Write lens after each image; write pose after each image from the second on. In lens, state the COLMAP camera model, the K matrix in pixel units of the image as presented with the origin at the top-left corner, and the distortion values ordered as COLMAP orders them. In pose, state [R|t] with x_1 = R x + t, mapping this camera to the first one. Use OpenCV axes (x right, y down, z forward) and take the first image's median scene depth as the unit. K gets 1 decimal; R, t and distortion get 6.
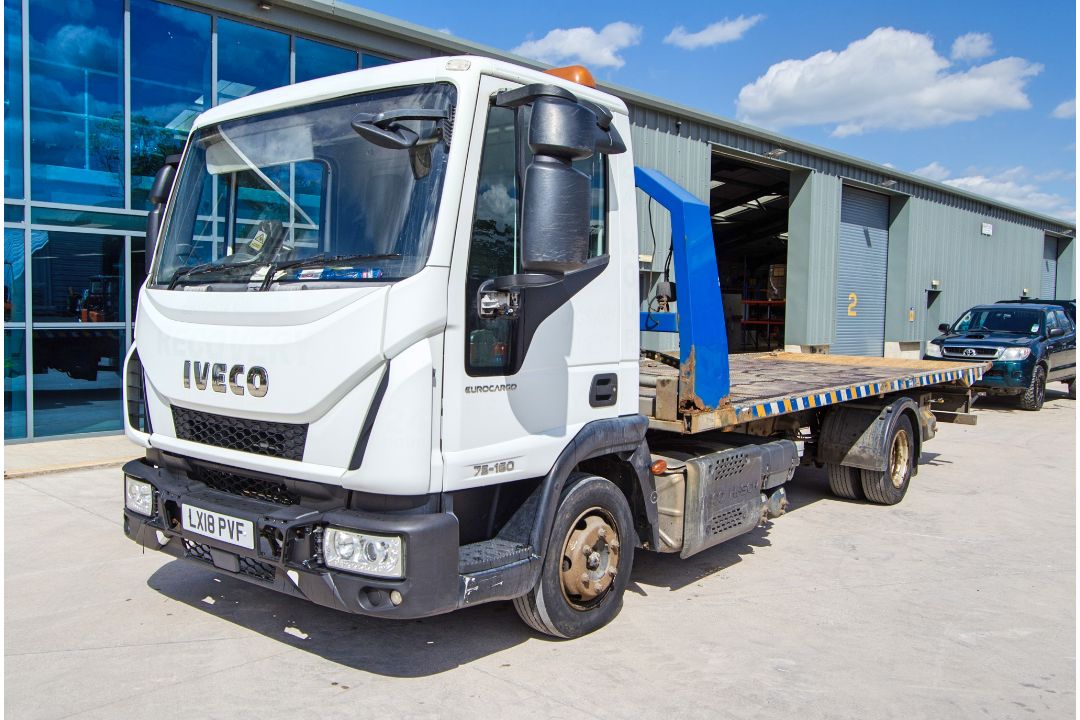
lens RADIAL K [[927.1, 0, 540.0], [0, 927.1, 360.0], [0, 0, 1]] dist [-0.002491, -0.013739]
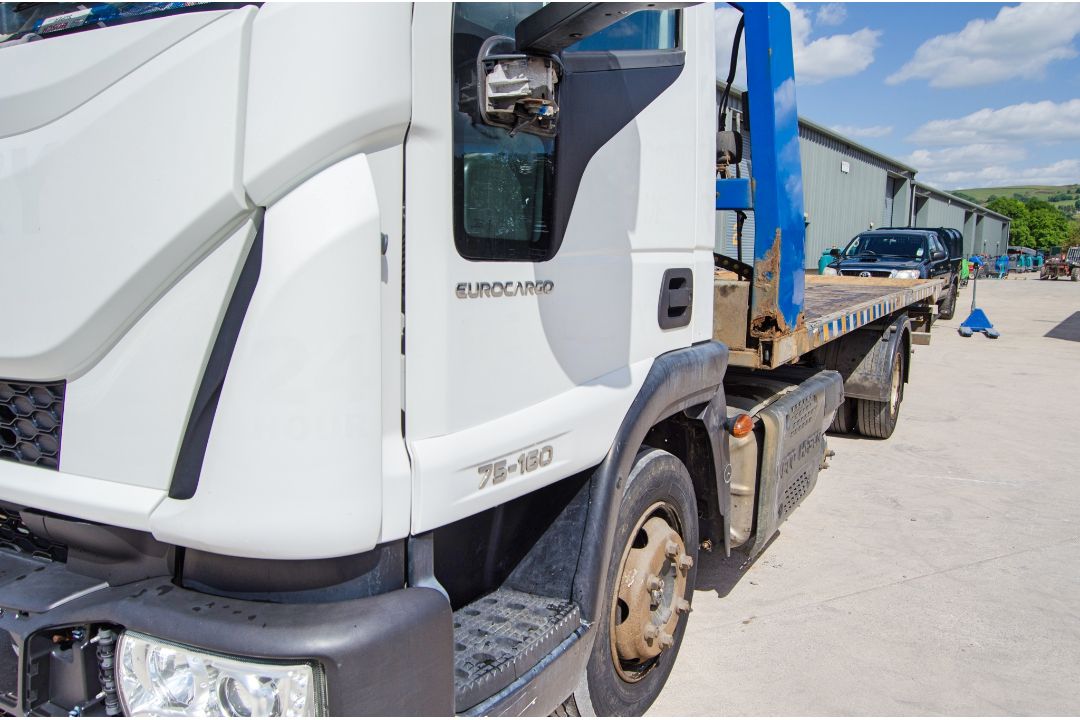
lens RADIAL K [[830.5, 0, 563.4], [0, 830.5, 365.0], [0, 0, 1]] dist [-0.004927, 0.004565]
pose [[0.987473, -0.026339, 0.155572, -0.082239], [0.012898, 0.996144, 0.086782, 0.030178], [-0.157258, -0.083688, 0.984005, 0.553248]]
